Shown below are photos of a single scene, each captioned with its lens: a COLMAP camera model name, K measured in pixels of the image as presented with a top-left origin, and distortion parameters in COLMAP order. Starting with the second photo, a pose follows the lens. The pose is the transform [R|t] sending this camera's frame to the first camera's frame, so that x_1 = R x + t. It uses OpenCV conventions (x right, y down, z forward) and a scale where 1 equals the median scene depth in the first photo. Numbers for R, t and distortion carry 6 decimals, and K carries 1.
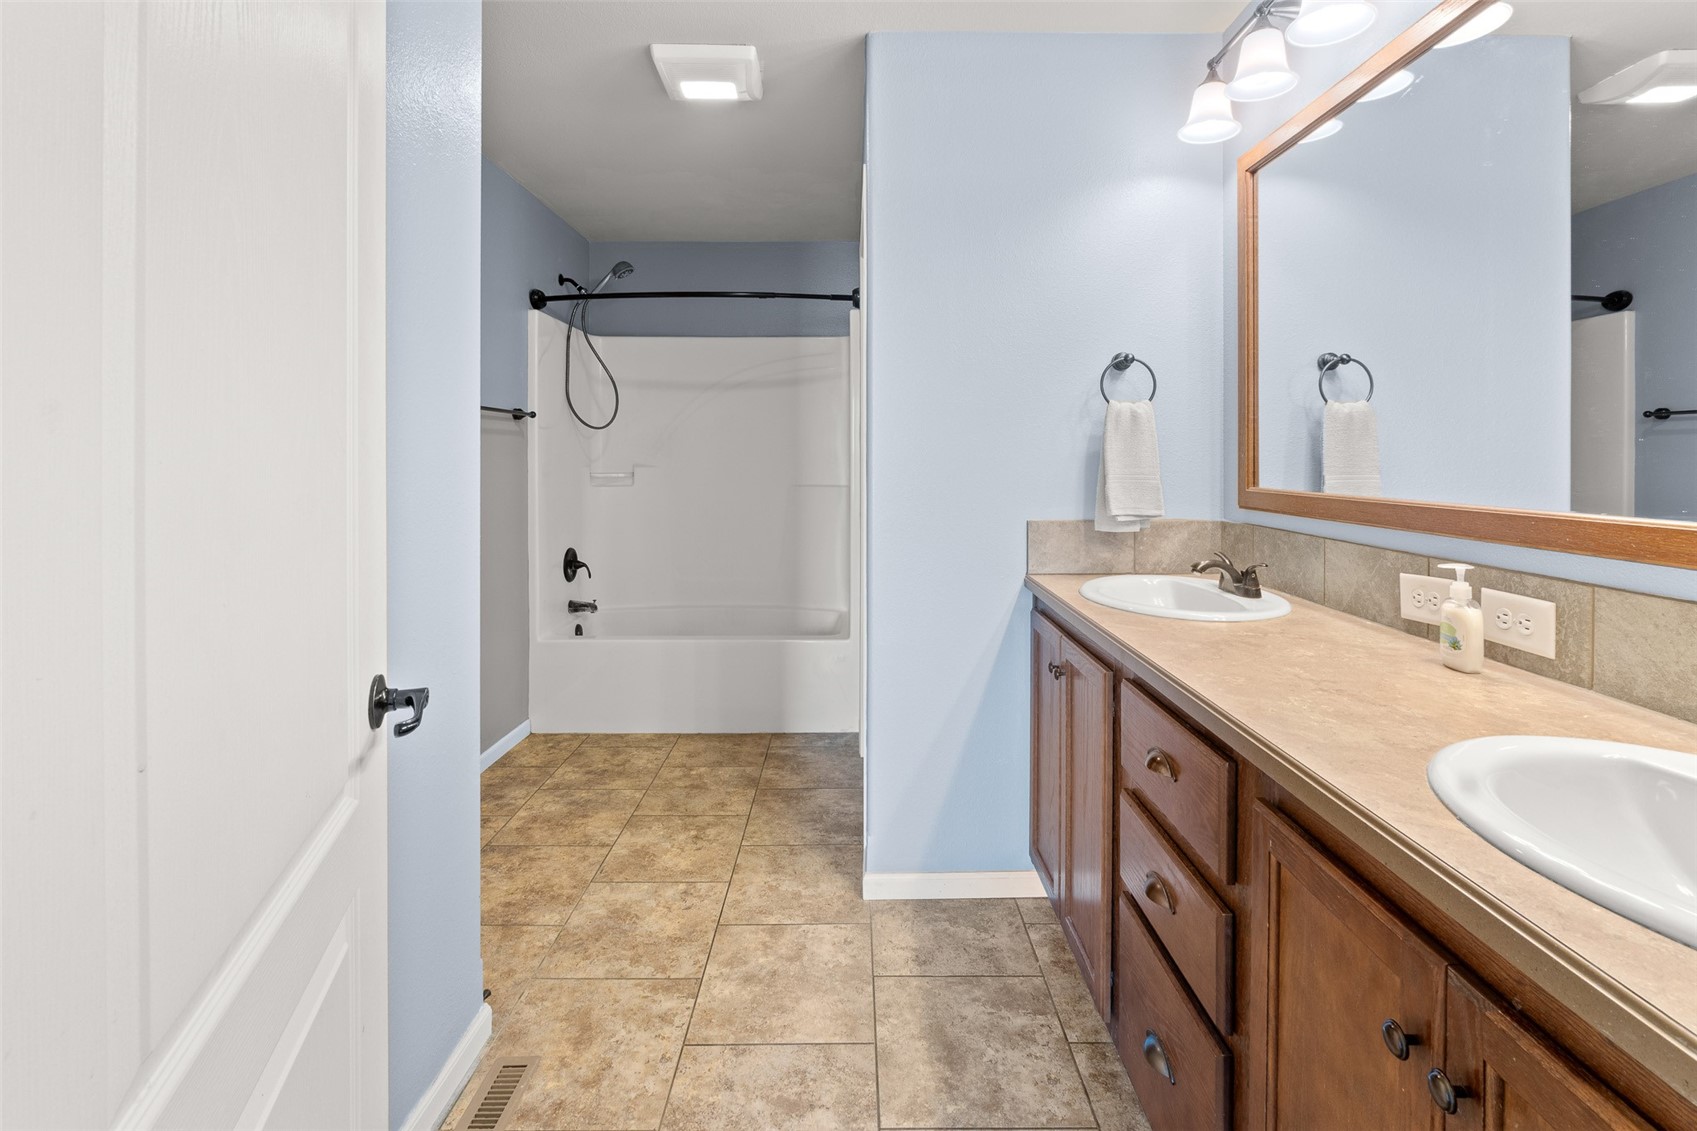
lens RADIAL K [[739.9, 0, 854.4], [0, 739.9, 486.8], [0, 0, 1]] dist [-0.003044, -0.000512]
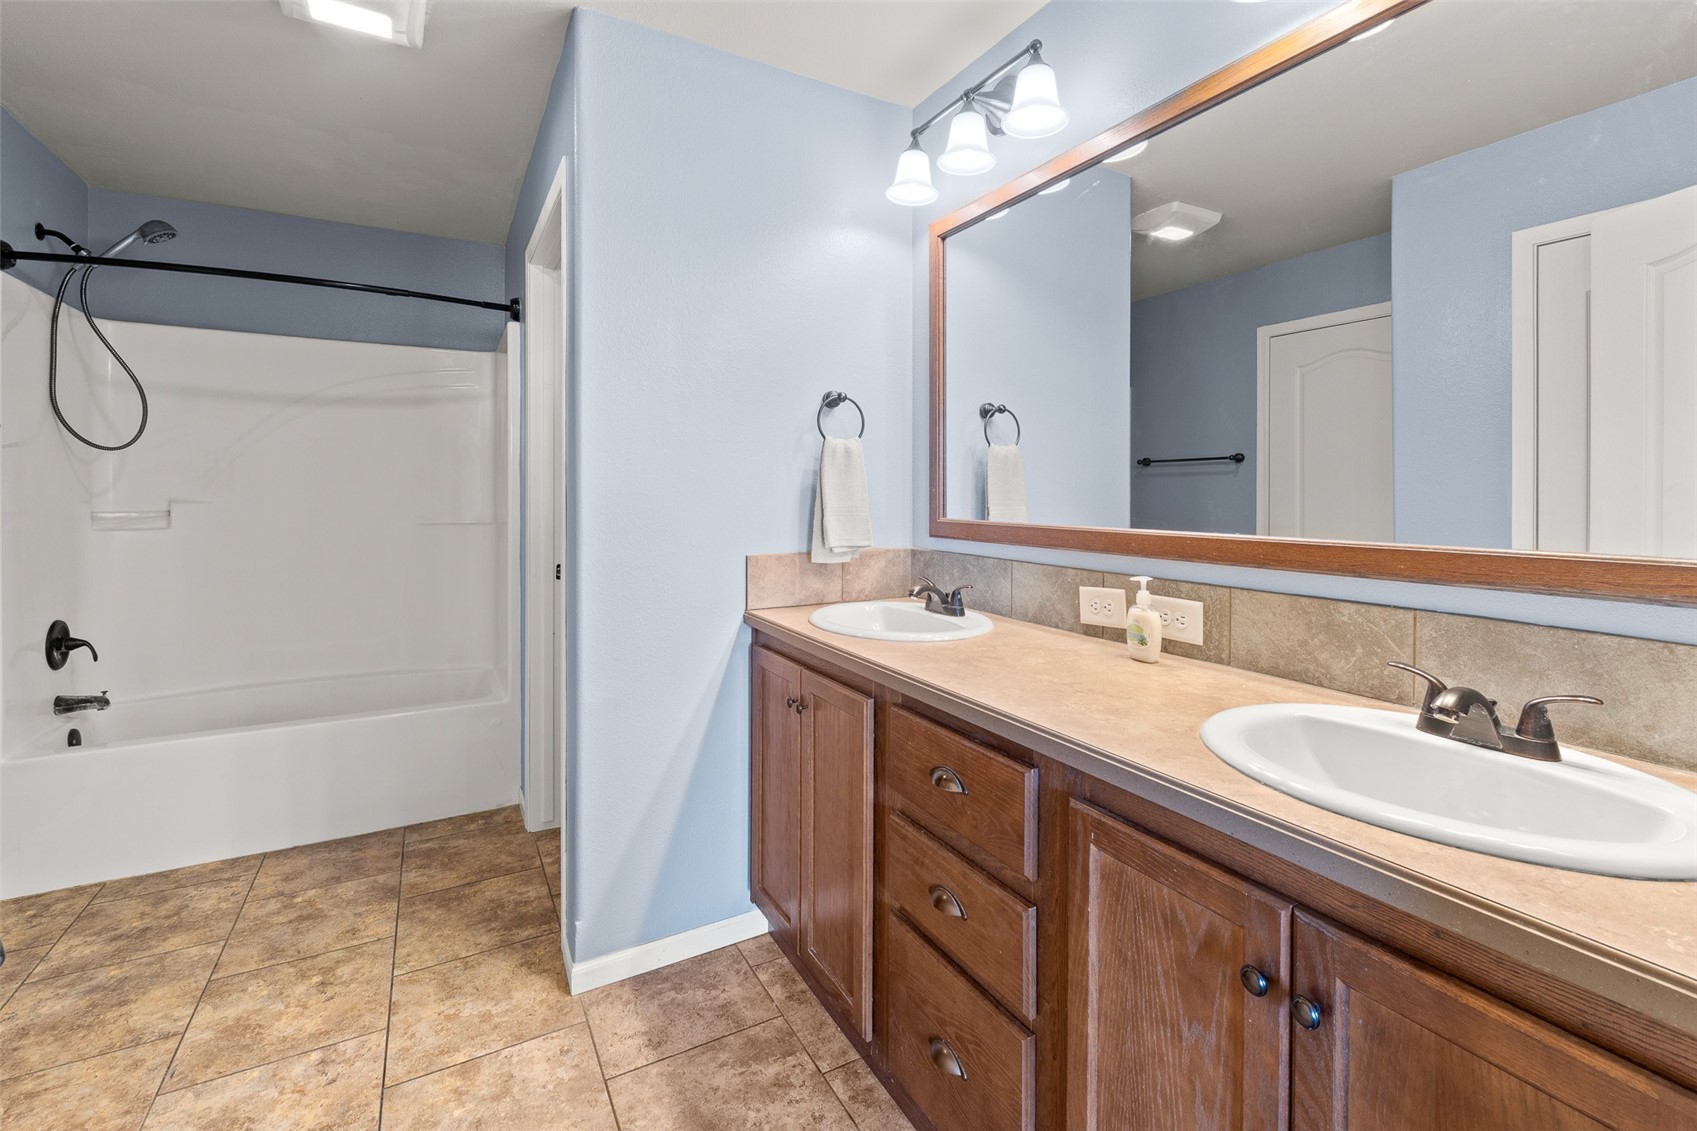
lens RADIAL K [[732.6, 0, 840.1], [0, 732.6, 517.8], [0, 0, 1]] dist [-0.004744, -0.000539]
pose [[0.876115, -0.013891, 0.481901, -0.127868], [0.016511, 0.999863, -0.001196, -0.001011], [-0.481819, 0.009005, 0.876225, 0.091009]]
